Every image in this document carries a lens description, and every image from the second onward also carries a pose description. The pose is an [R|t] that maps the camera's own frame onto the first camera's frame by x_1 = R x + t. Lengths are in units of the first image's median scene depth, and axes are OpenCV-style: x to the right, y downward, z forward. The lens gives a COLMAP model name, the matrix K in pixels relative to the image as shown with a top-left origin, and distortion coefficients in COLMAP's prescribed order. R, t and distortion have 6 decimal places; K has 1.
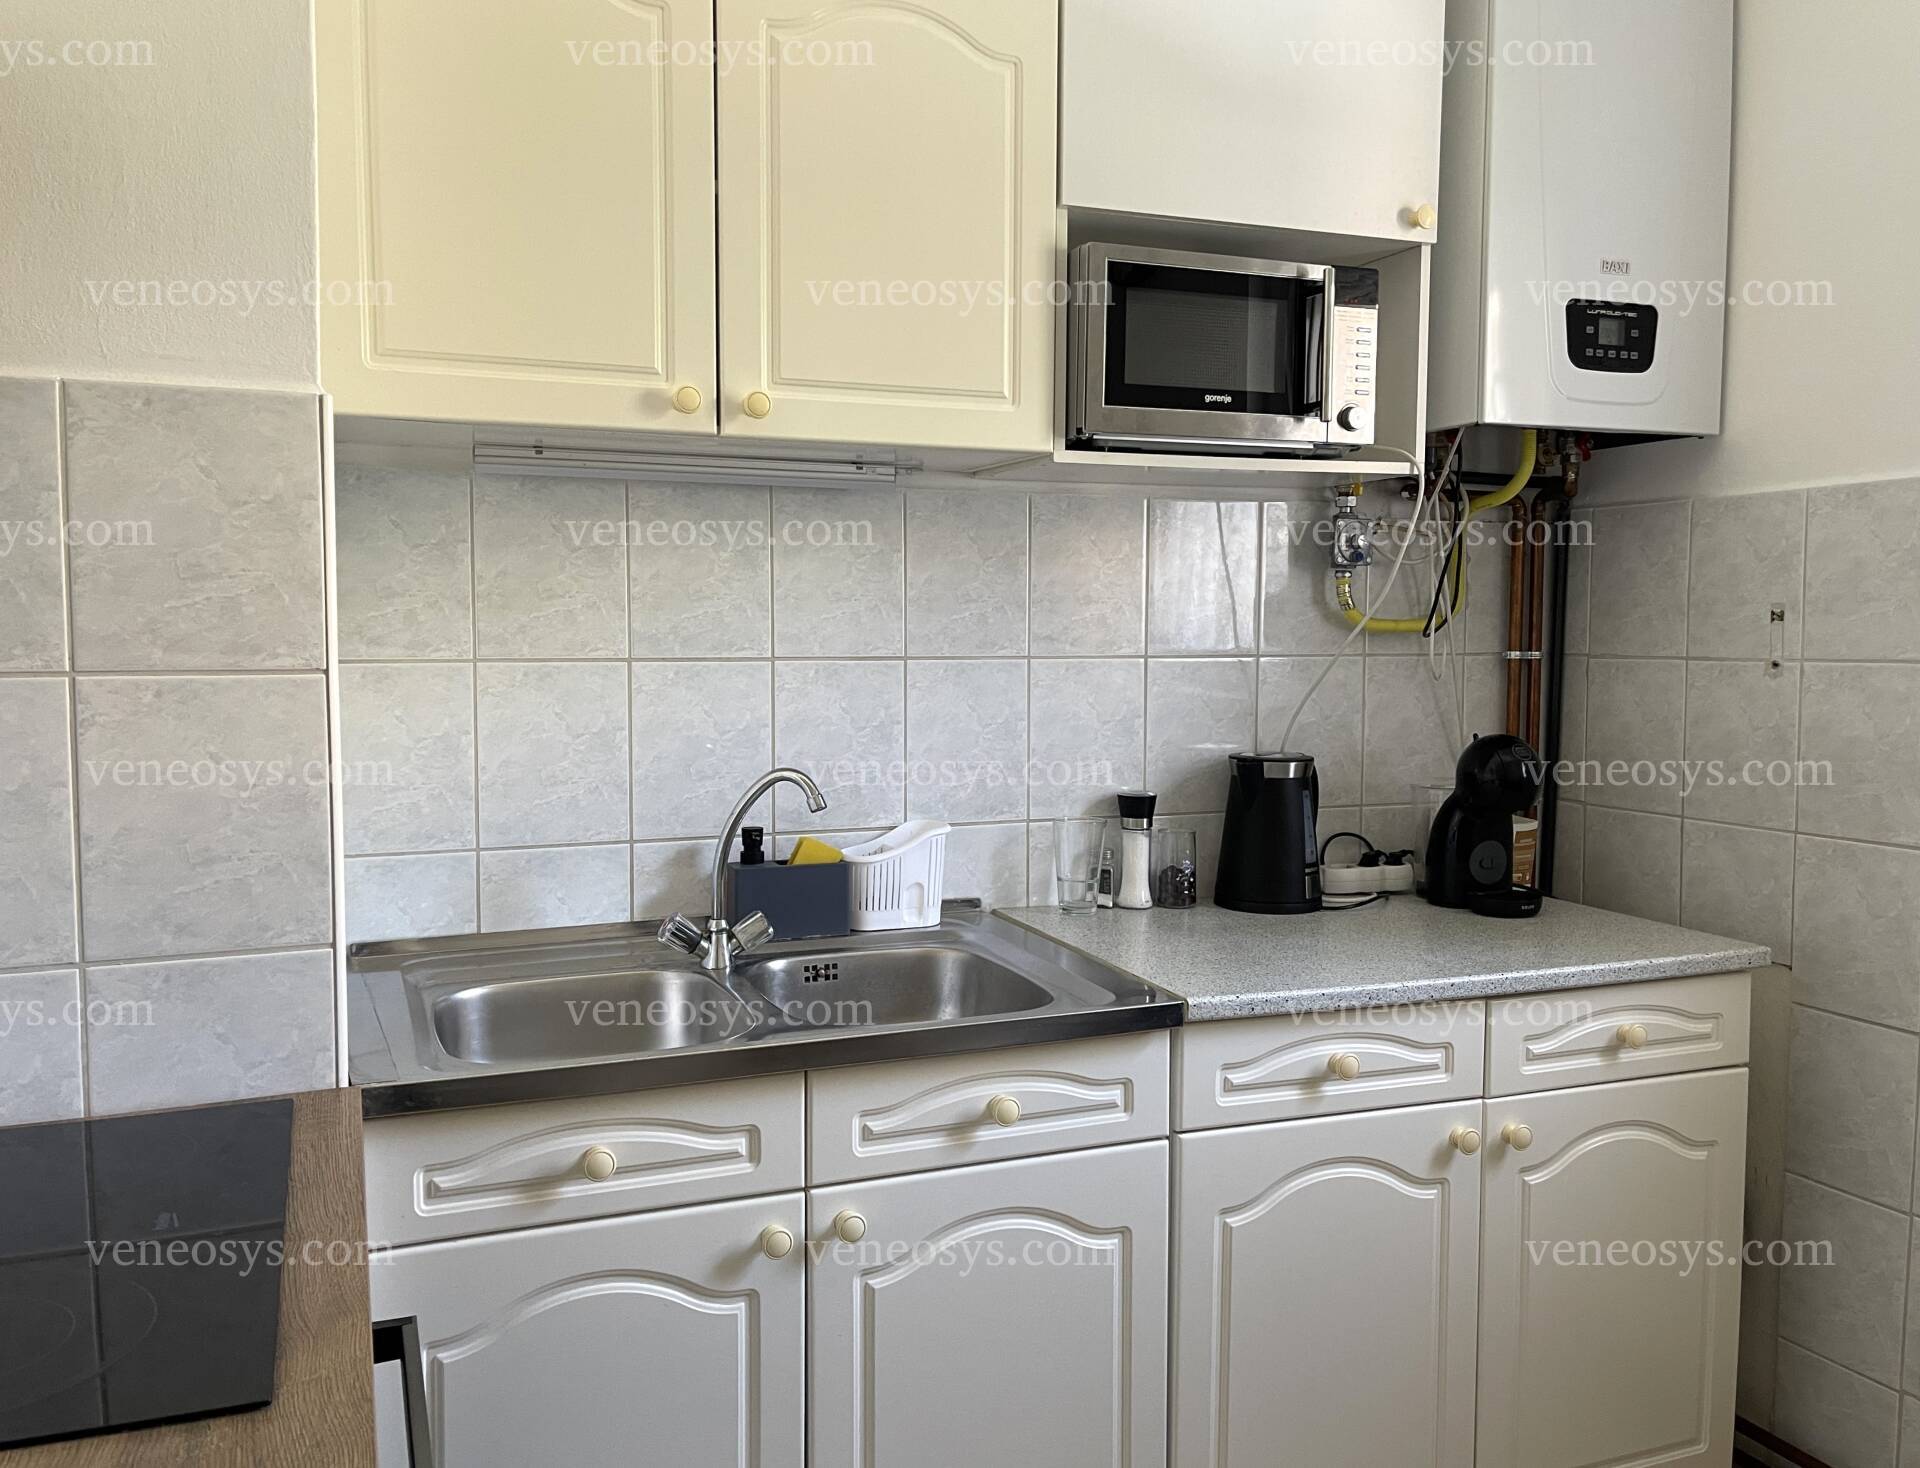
lens RADIAL K [[1526.9, 0, 949.1], [0, 1526.9, 729.5], [0, 0, 1]] dist [0.040325, -0.018973]
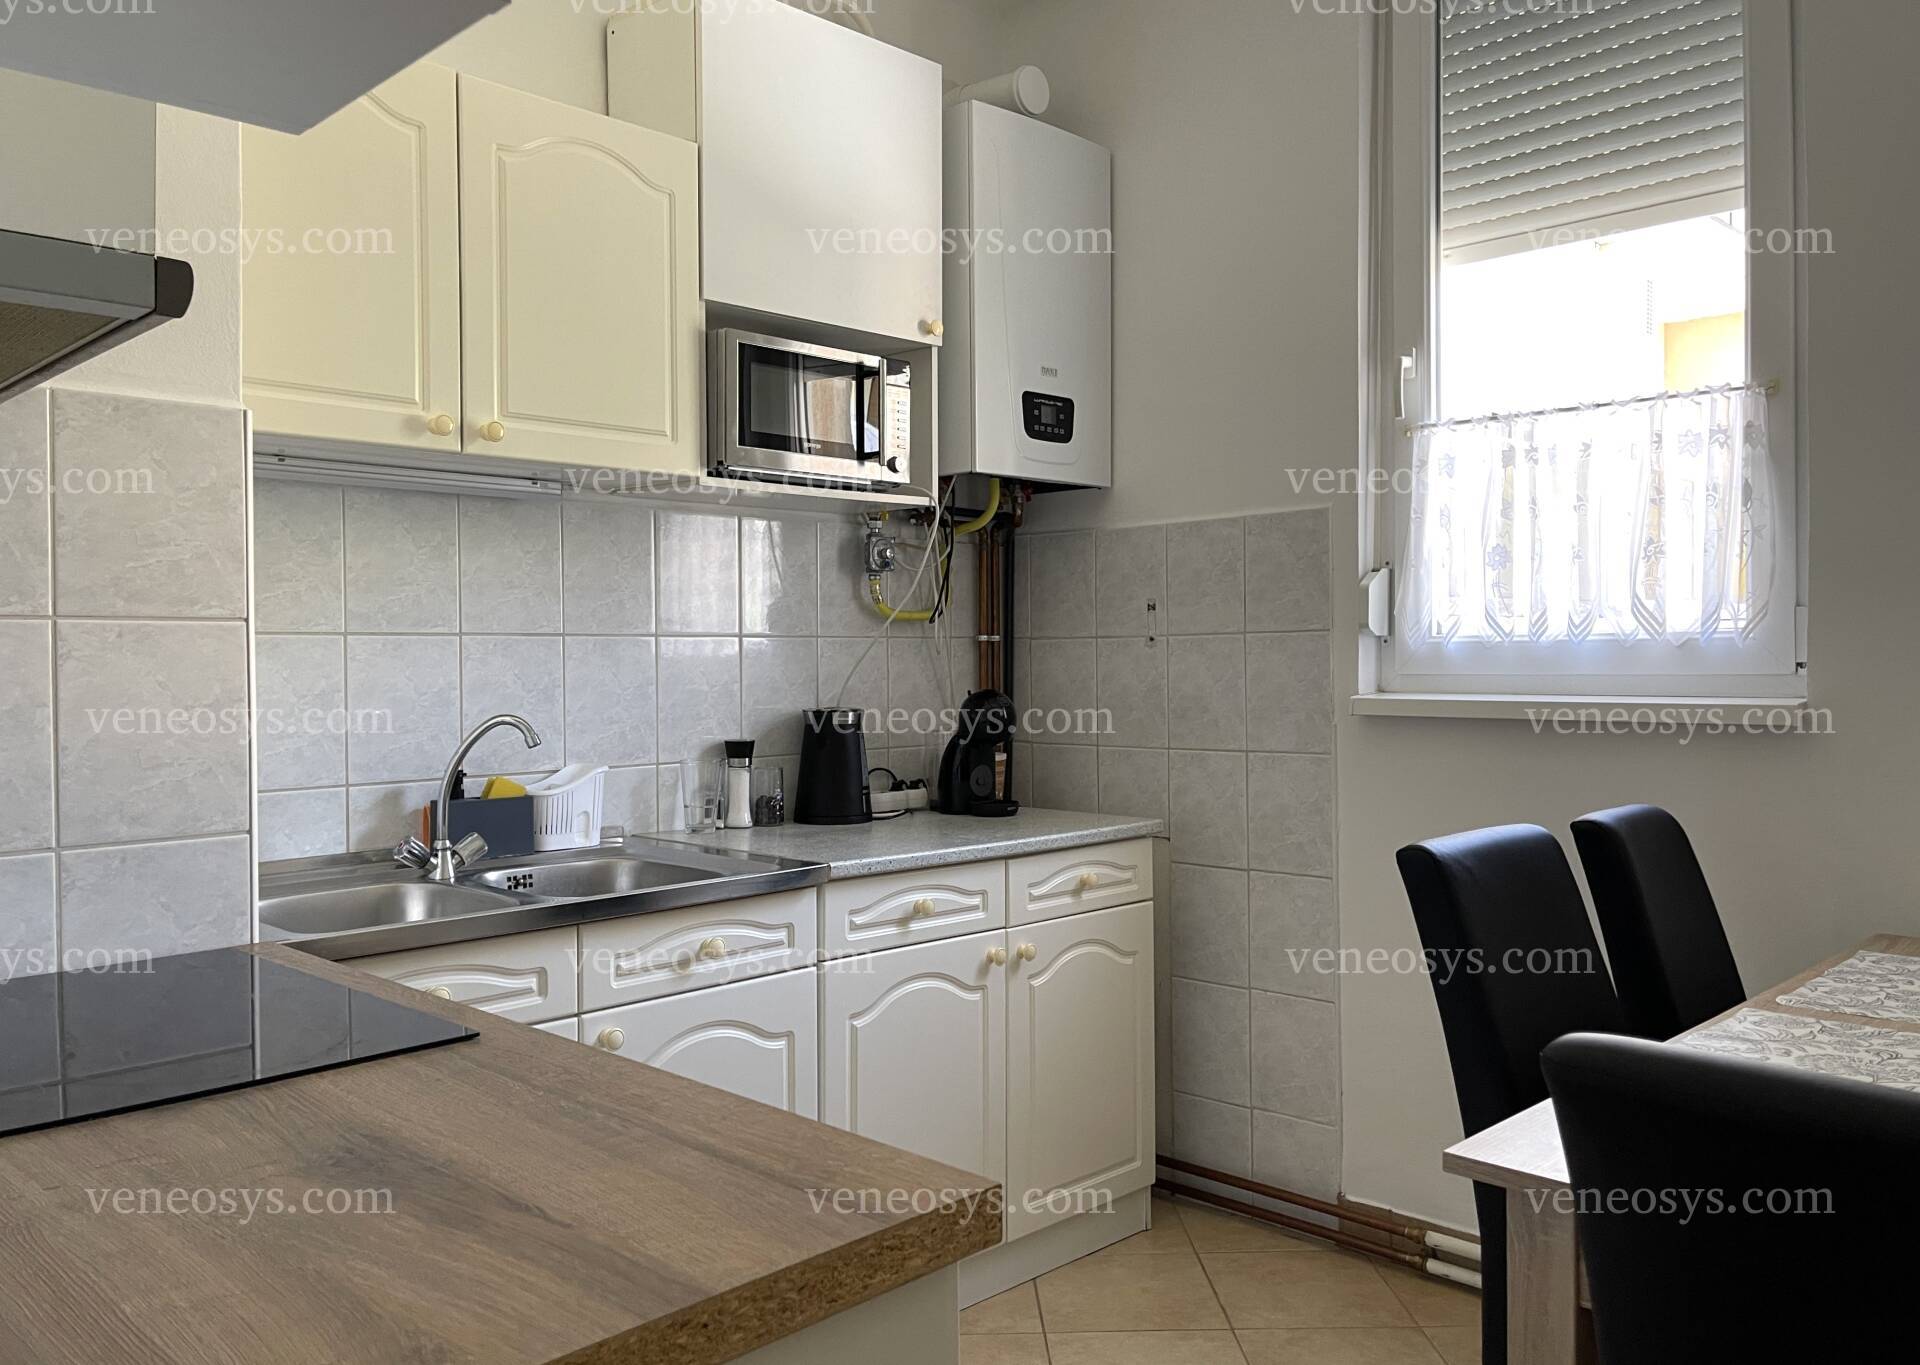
lens RADIAL K [[1489.1, 0, 963.9], [0, 1489.1, 678.5], [0, 0, 1]] dist [0.055222, -0.040870]
pose [[0.911739, -0.013778, 0.410540, -0.257931], [0.036054, 0.998264, -0.046566, 0.064107], [-0.409186, 0.057258, 0.910653, -0.280704]]
